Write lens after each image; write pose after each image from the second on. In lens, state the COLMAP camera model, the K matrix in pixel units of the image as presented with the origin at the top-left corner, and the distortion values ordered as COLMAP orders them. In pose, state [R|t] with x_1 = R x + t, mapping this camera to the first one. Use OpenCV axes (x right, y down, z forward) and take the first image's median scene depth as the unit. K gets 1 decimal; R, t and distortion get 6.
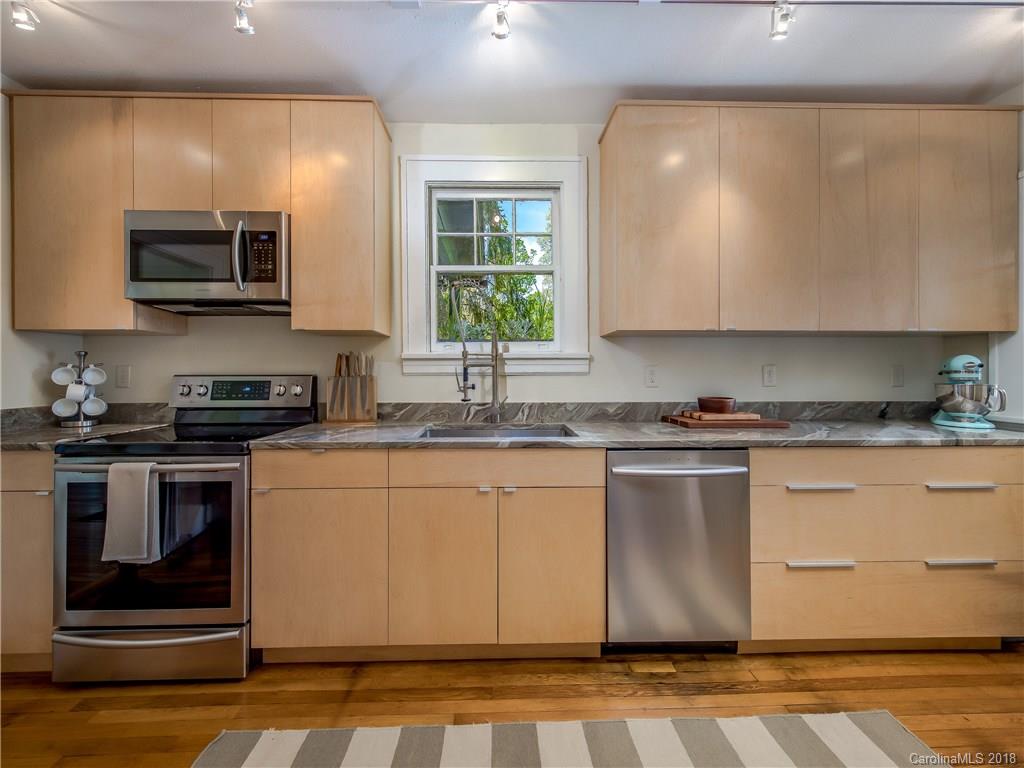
lens RADIAL K [[359.4, 0, 510.9], [0, 359.4, 371.0], [0, 0, 1]] dist [0.001800, 0.000007]
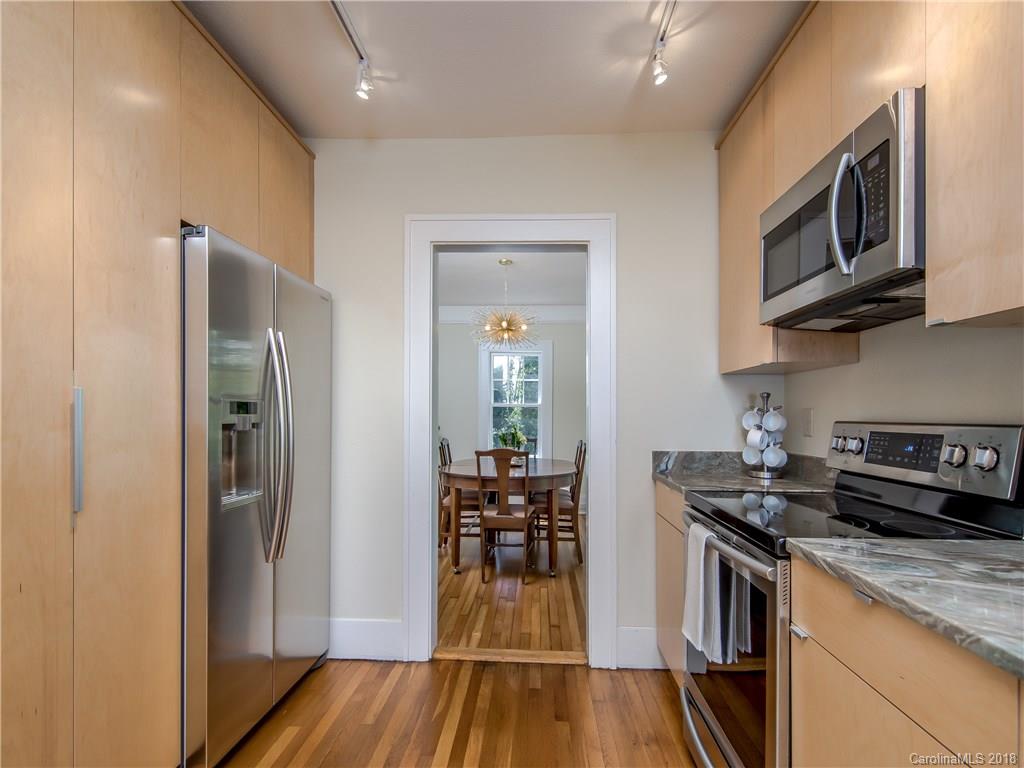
lens RADIAL K [[508.4, 0, 537.5], [0, 508.4, 415.1], [0, 0, 1]] dist [0.018114, 0.000137]
pose [[-0.065999, 0.001175, -0.997819, 0.088193], [-0.002204, 0.999997, 0.001324, -0.000456], [0.997817, 0.002286, -0.065996, 0.491074]]
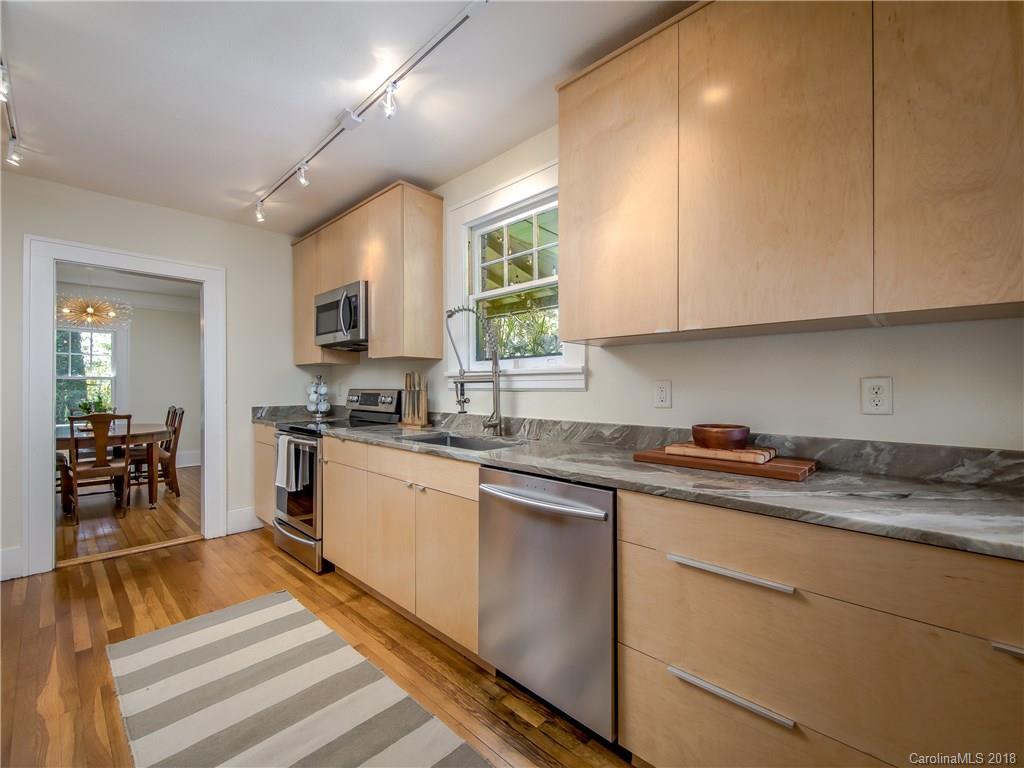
lens RADIAL K [[408.1, 0, 556.0], [0, 408.1, 381.8], [0, 0, 1]] dist [0.012055, -0.005167]
pose [[0.750277, -0.005960, -0.661096, 0.985902], [0.001388, 0.999971, -0.007439, -0.005962], [0.661122, 0.004664, 0.750264, 0.229407]]
